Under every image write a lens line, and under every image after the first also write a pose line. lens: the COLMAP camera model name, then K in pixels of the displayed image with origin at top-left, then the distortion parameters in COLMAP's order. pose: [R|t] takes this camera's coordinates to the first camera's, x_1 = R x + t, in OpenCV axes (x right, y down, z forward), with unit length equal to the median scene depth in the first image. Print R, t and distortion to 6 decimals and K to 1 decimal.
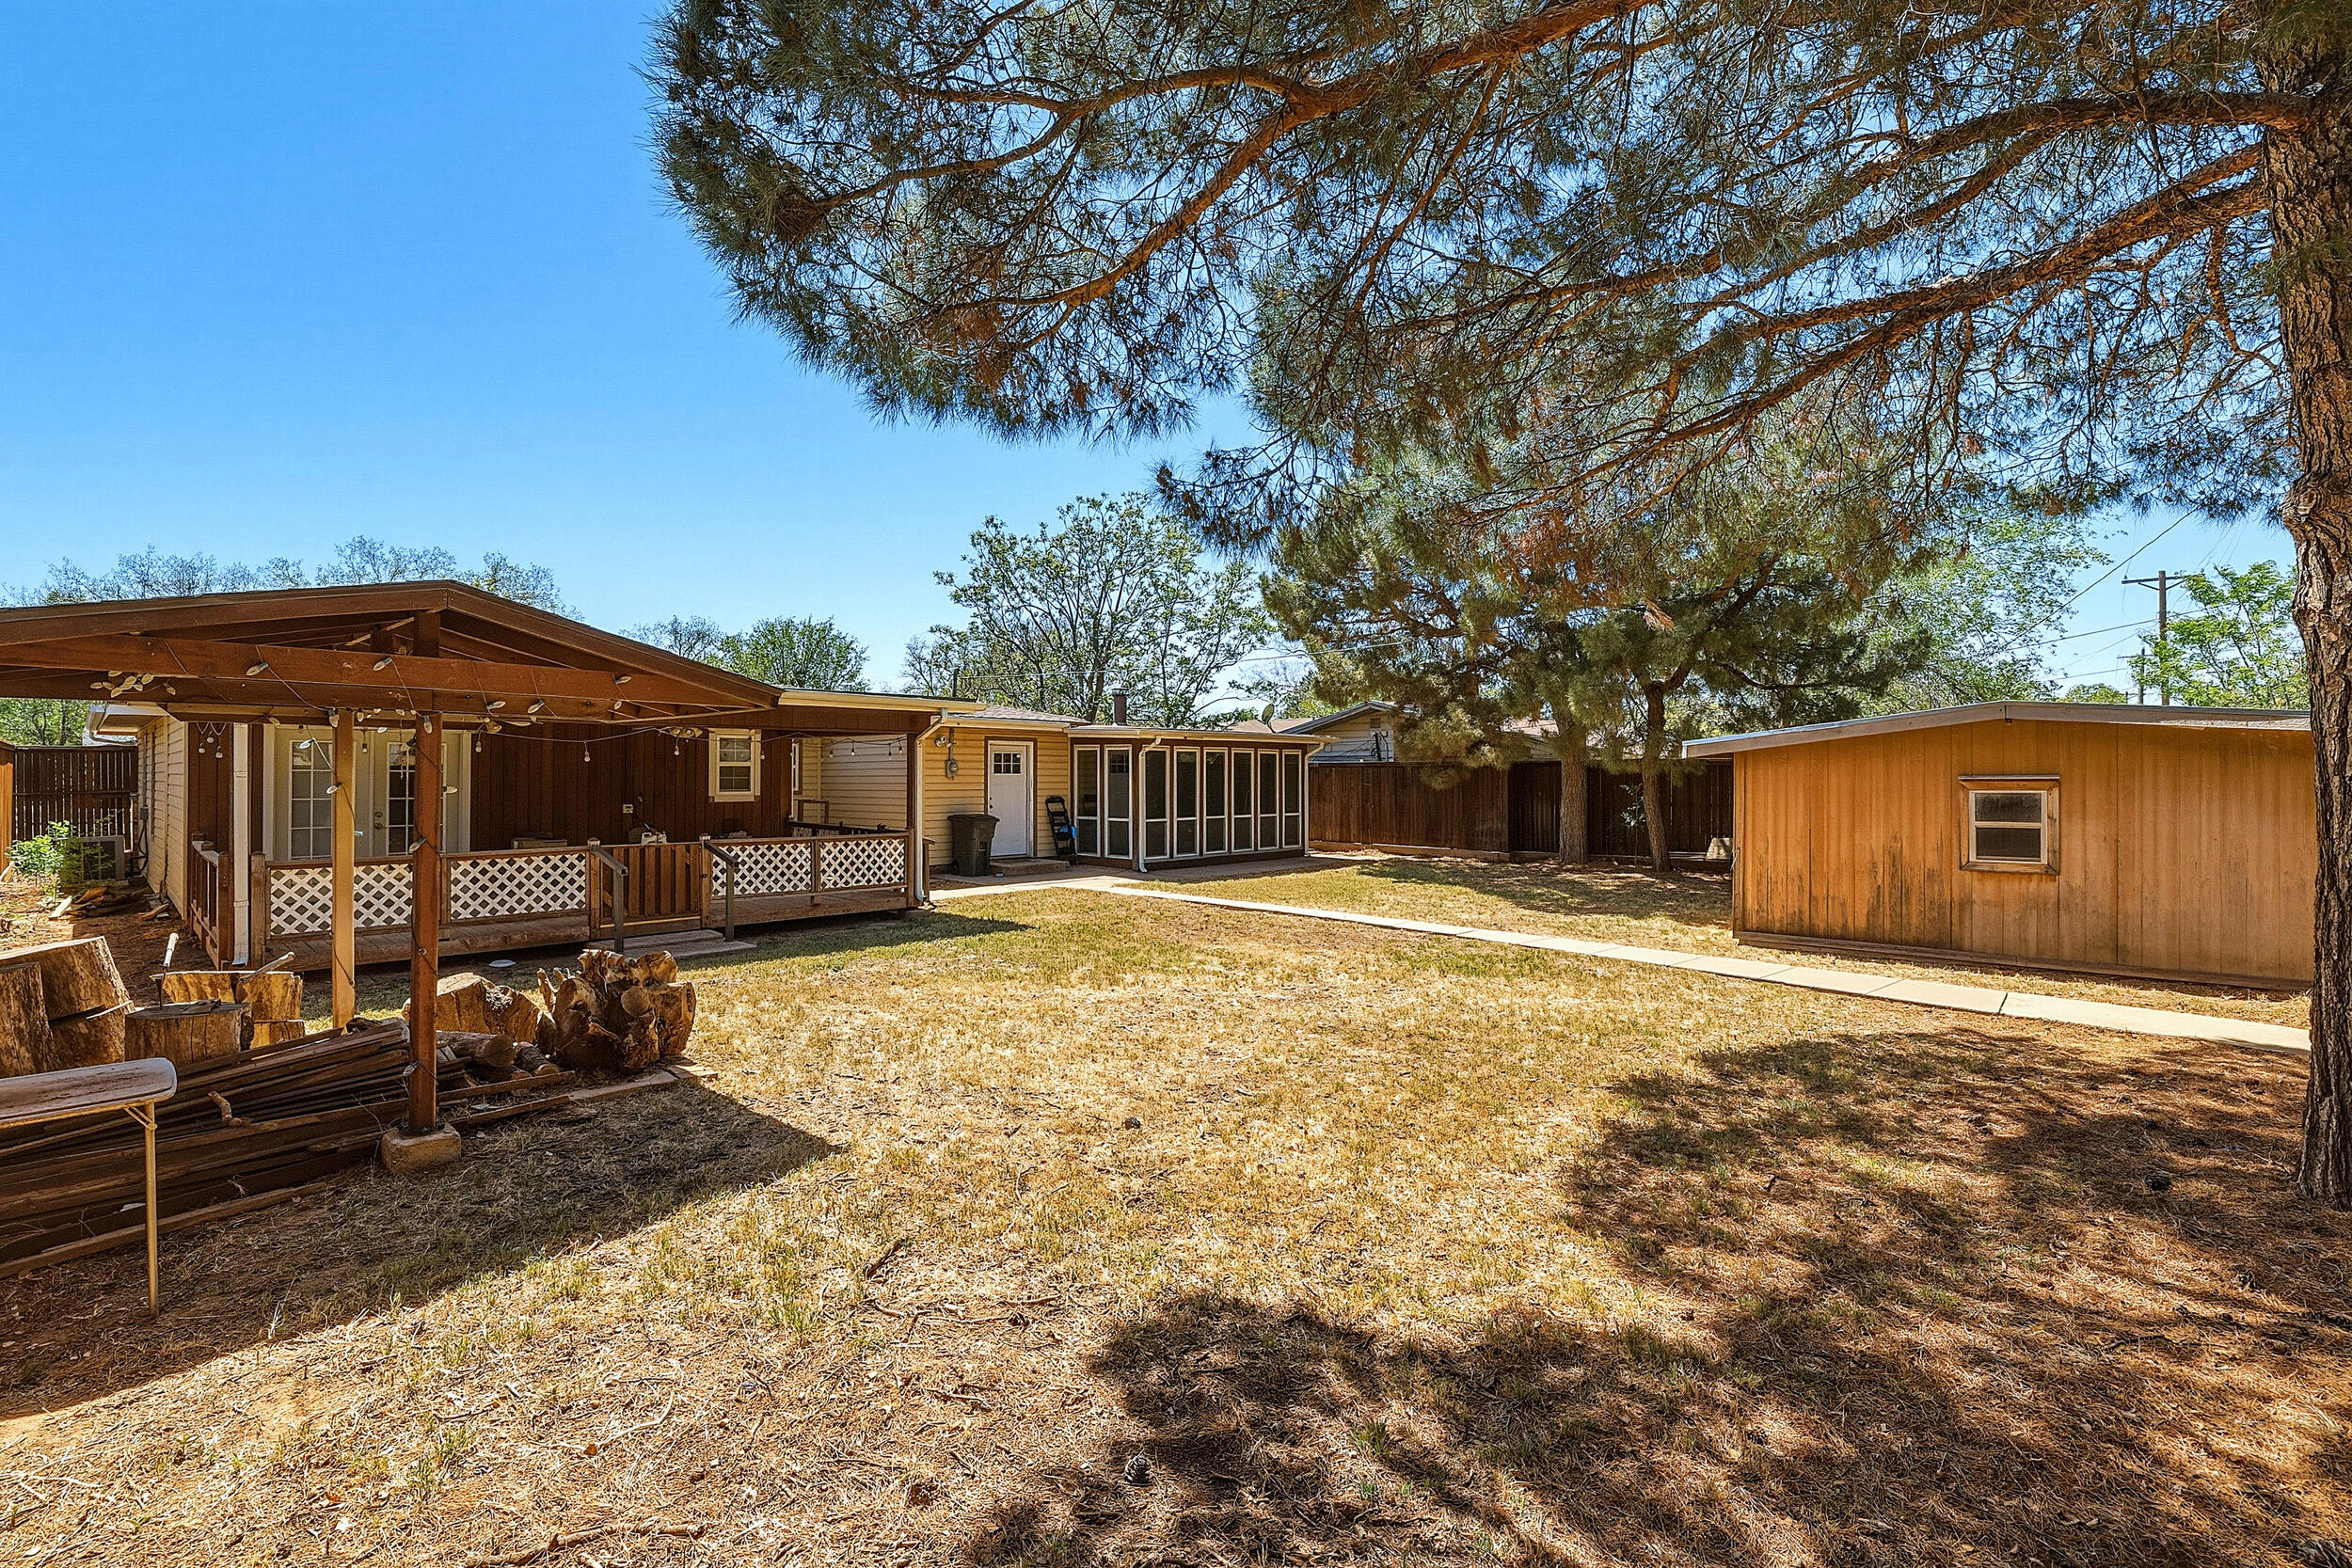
lens RADIAL K [[998.1, 0, 1175.9], [0, 998.1, 779.4], [0, 0, 1]] dist [-0.026151, 0.002642]
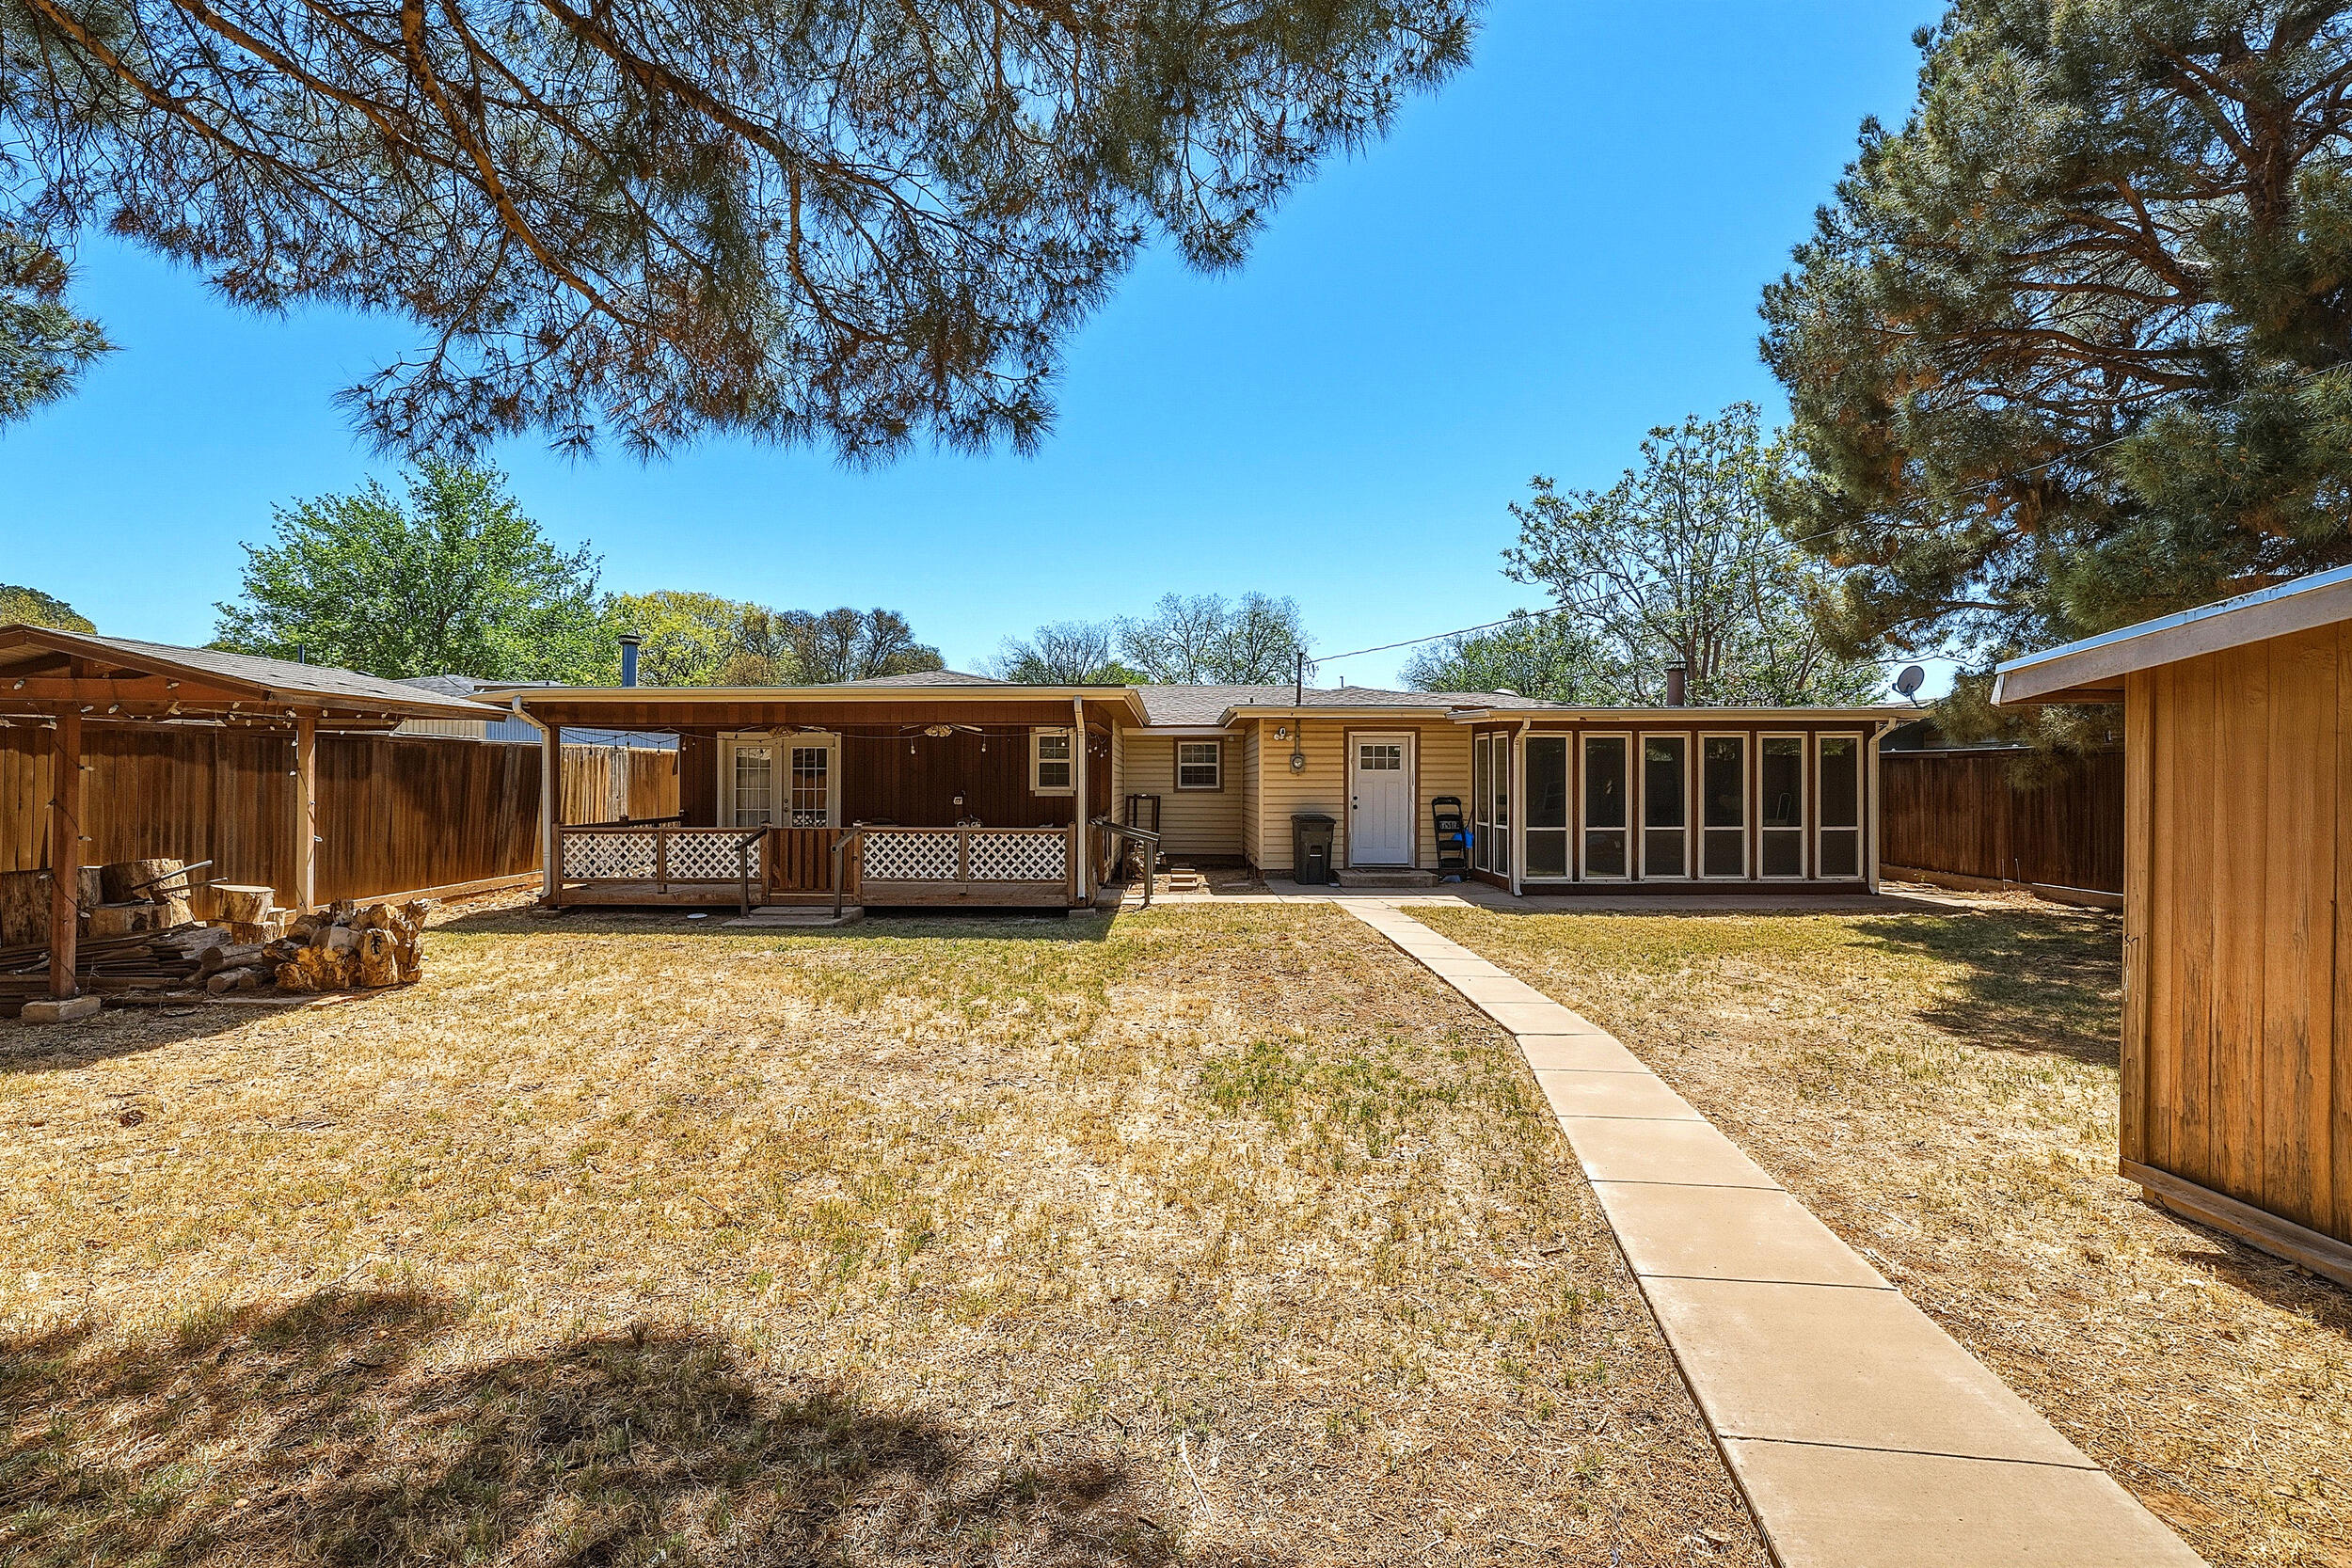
lens RADIAL K [[998.1, 0, 1184.8], [0, 998.1, 787.0], [0, 0, 1]] dist [-0.026151, 0.002642]
pose [[0.679178, 0.002848, -0.733968, 0.500505], [-0.000856, 0.999995, 0.003088, 0.010233], [0.733973, -0.001469, 0.679177, 0.419313]]
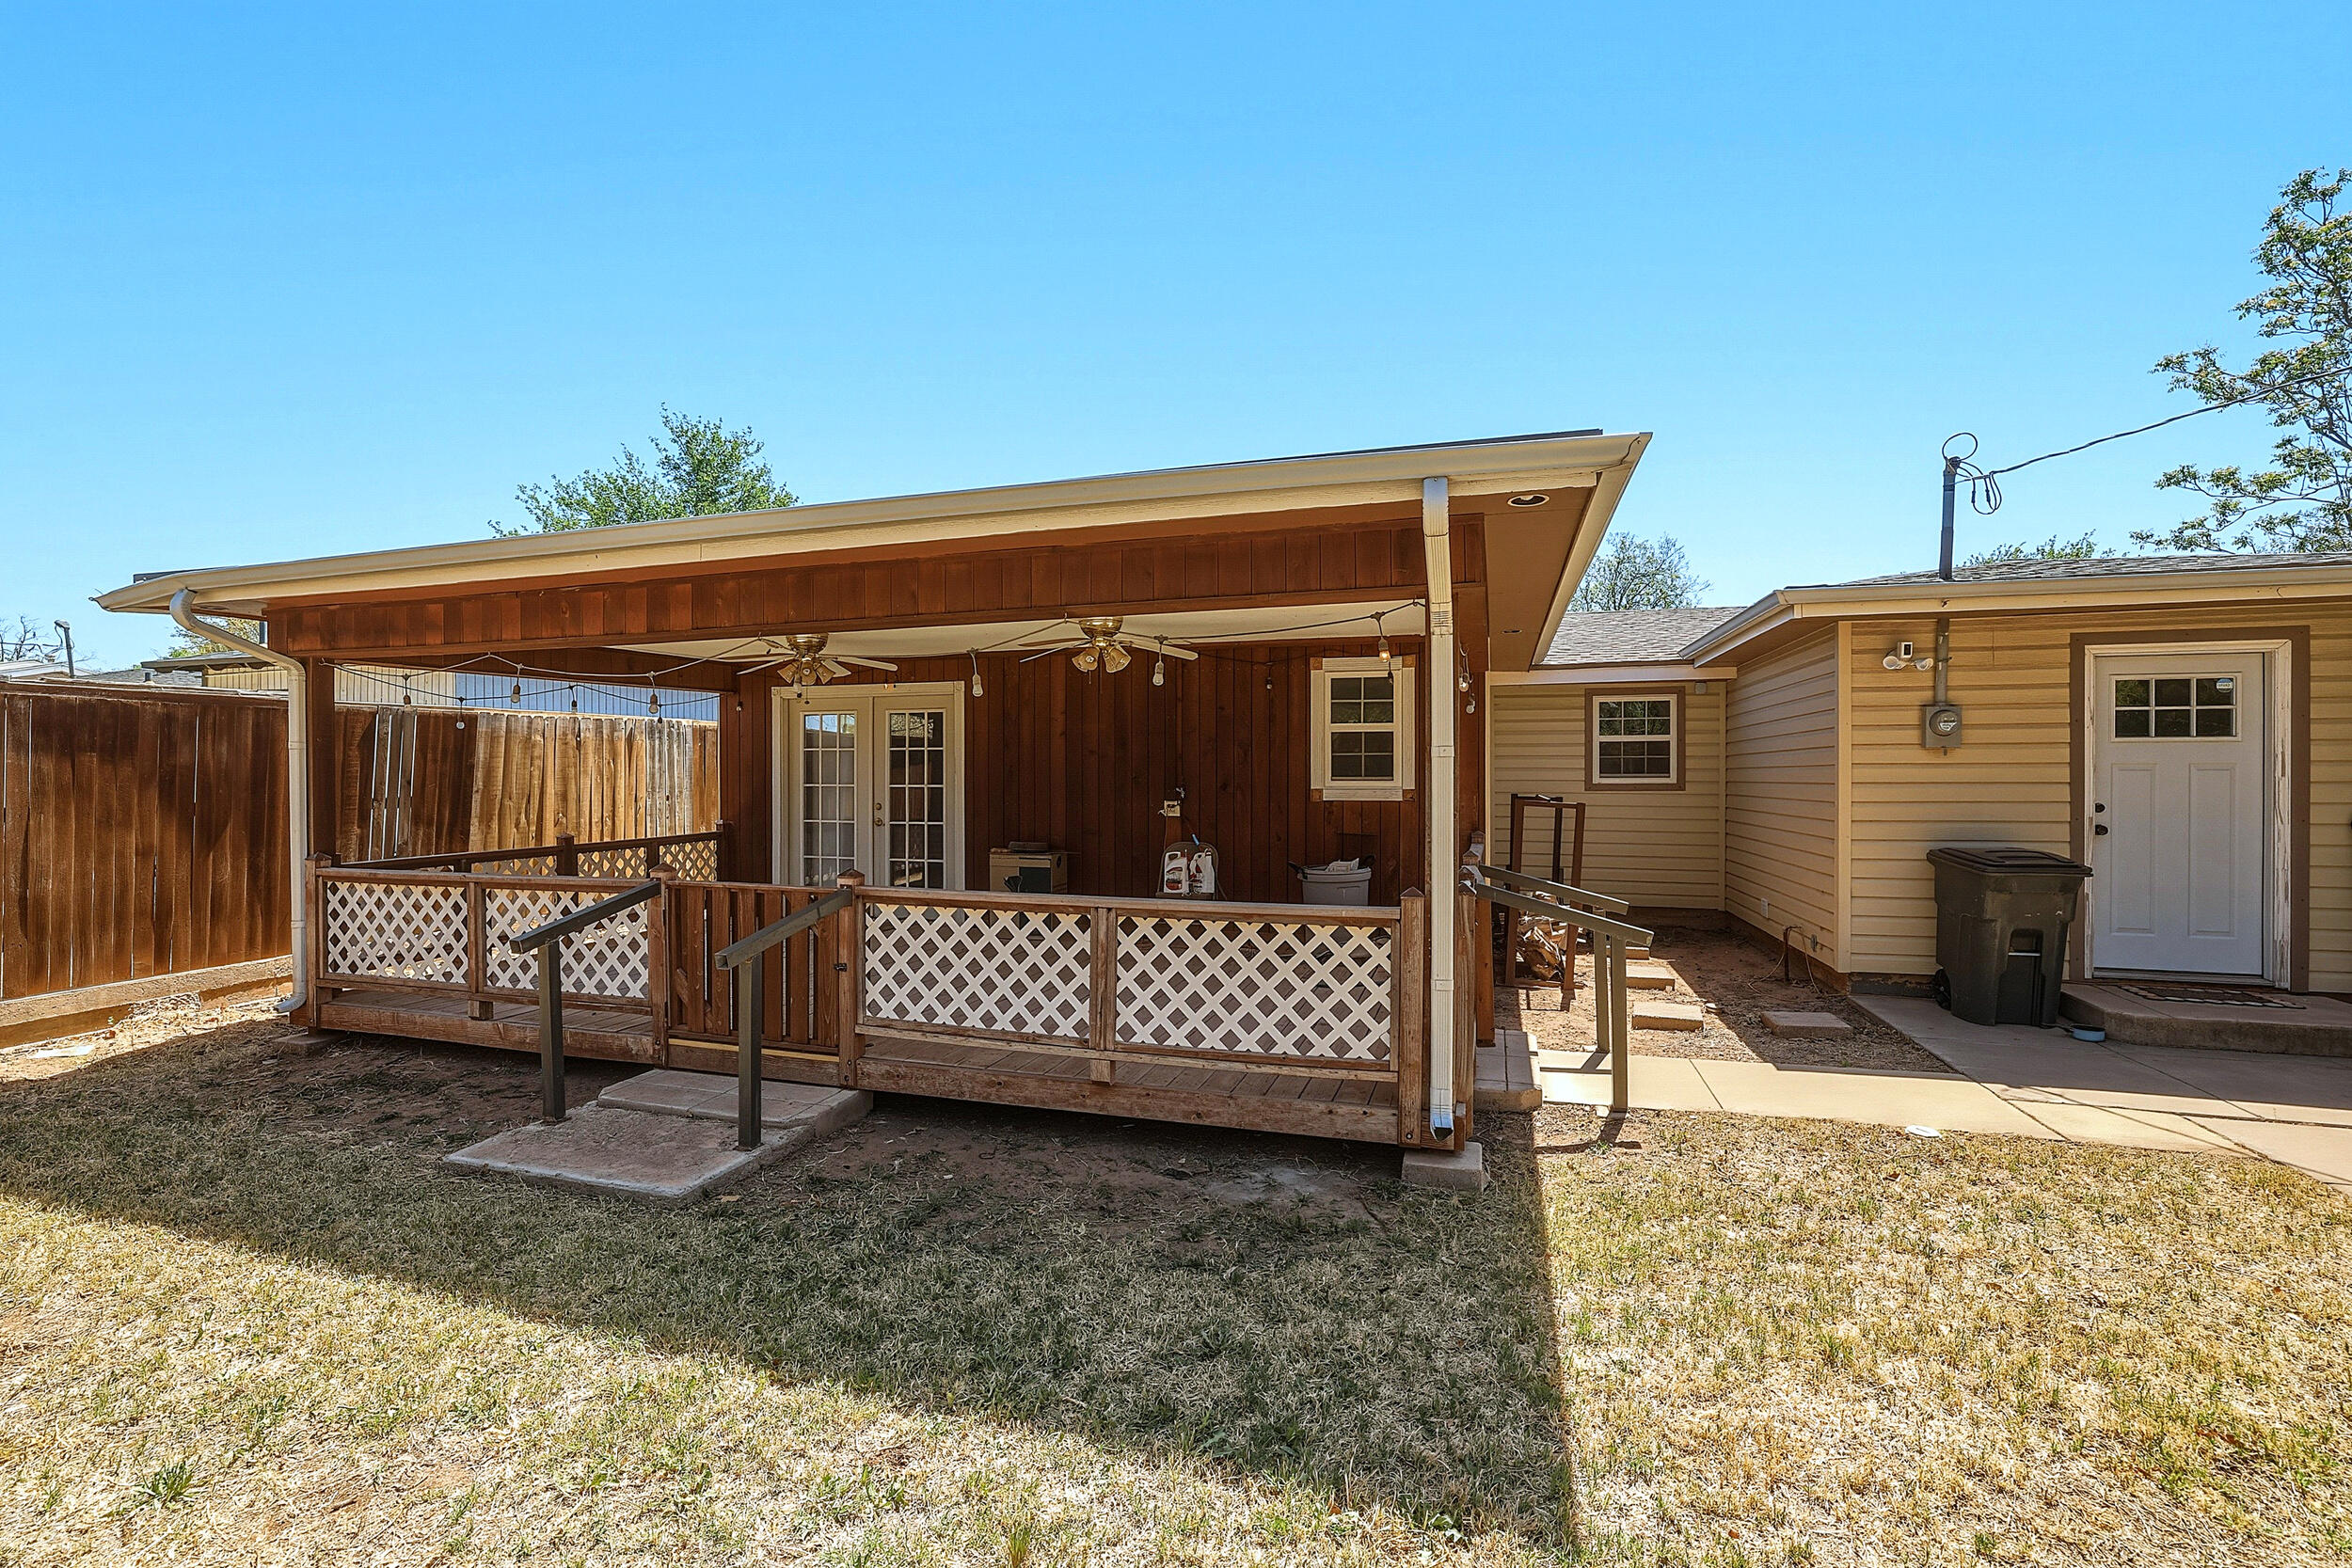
lens RADIAL K [[998.1, 0, 1179.9], [0, 998.1, 782.5], [0, 0, 1]] dist [-0.026151, 0.002642]
pose [[0.422139, 0.006010, -0.906511, -0.012178], [0.001257, 0.999973, 0.007215, 0.010371], [0.906530, -0.004185, 0.422120, 0.784020]]
